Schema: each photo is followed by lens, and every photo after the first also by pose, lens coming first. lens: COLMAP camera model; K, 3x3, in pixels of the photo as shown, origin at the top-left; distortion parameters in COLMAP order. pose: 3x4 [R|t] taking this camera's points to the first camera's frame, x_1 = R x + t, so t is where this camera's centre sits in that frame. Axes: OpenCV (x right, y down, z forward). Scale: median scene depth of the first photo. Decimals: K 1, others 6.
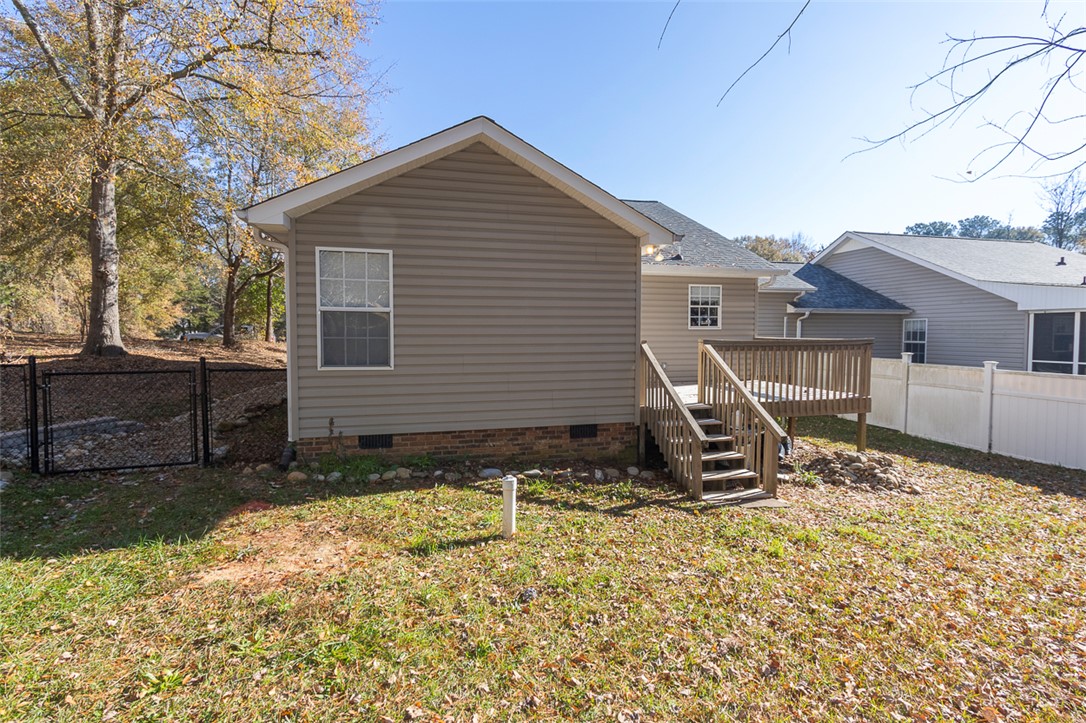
lens RADIAL K [[494.3, 0, 545.5], [0, 494.3, 356.9], [0, 0, 1]] dist [0.000639, 0.000972]
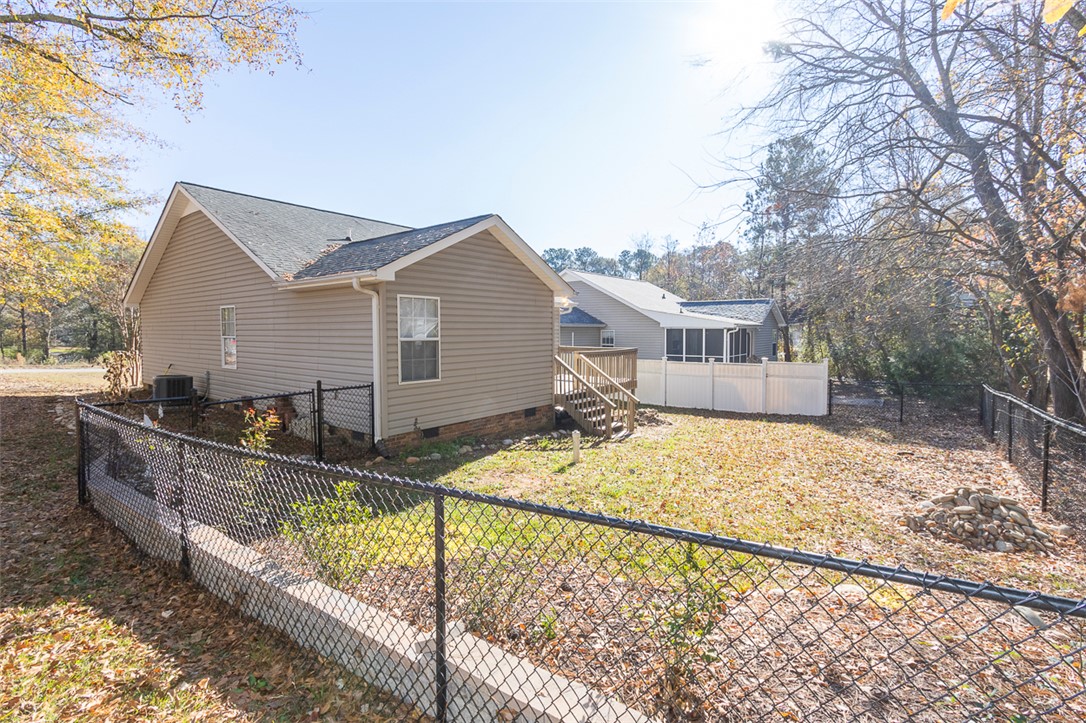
lens RADIAL K [[494.3, 0, 545.5], [0, 494.3, 356.9], [0, 0, 1]] dist [0.000639, 0.000972]
pose [[0.790520, -0.035052, 0.611433, -0.847763], [0.032175, 0.999359, 0.015692, -0.050248], [-0.611591, 0.007268, 0.791141, -0.282876]]
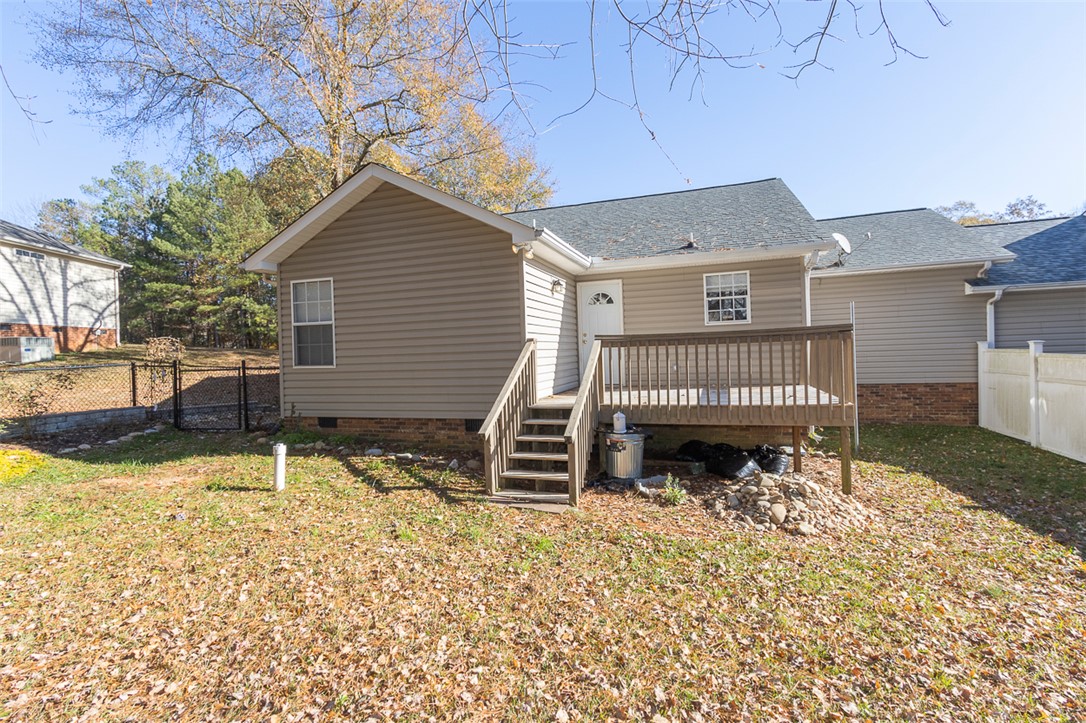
lens RADIAL K [[494.3, 0, 545.5], [0, 494.3, 356.9], [0, 0, 1]] dist [0.000639, 0.000972]
pose [[0.844149, -0.019940, -0.535737, 0.782081], [0.006375, 0.999611, -0.027160, 0.032322], [0.536070, 0.019512, 0.843948, 0.173379]]
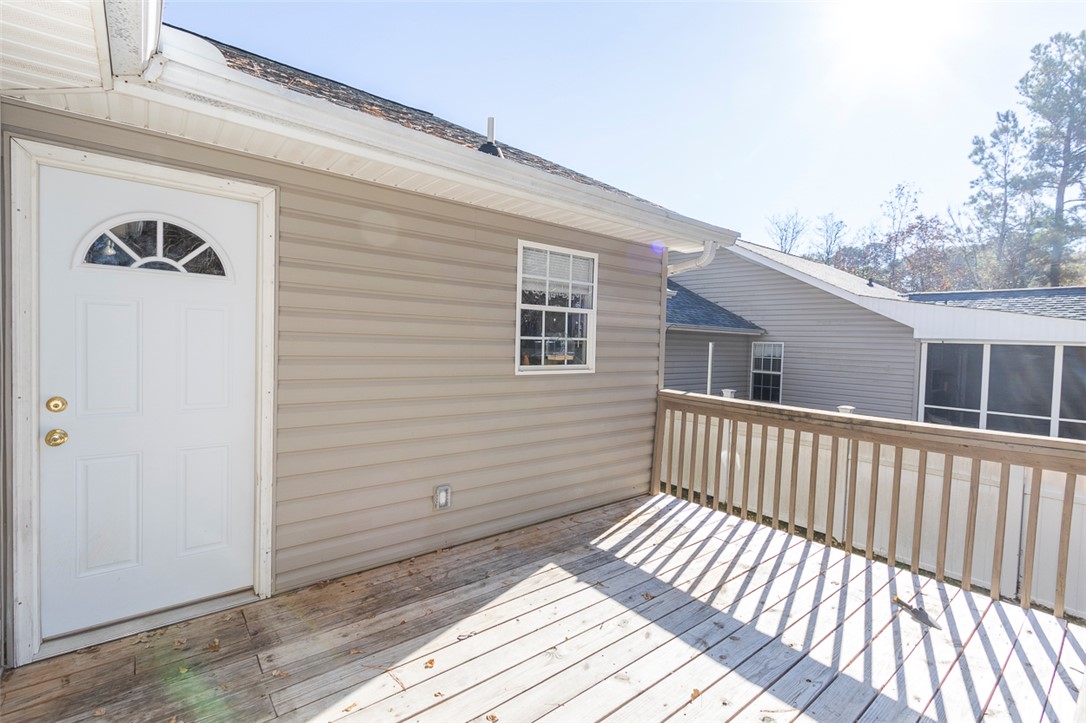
lens RADIAL K [[494.3, 0, 545.5], [0, 494.3, 356.9], [0, 0, 1]] dist [0.000639, 0.000972]
pose [[0.899679, 0.012595, 0.436369, 0.245621], [-0.009837, 0.999915, -0.008579, -0.099339], [-0.436440, 0.003426, 0.899727, 1.047067]]
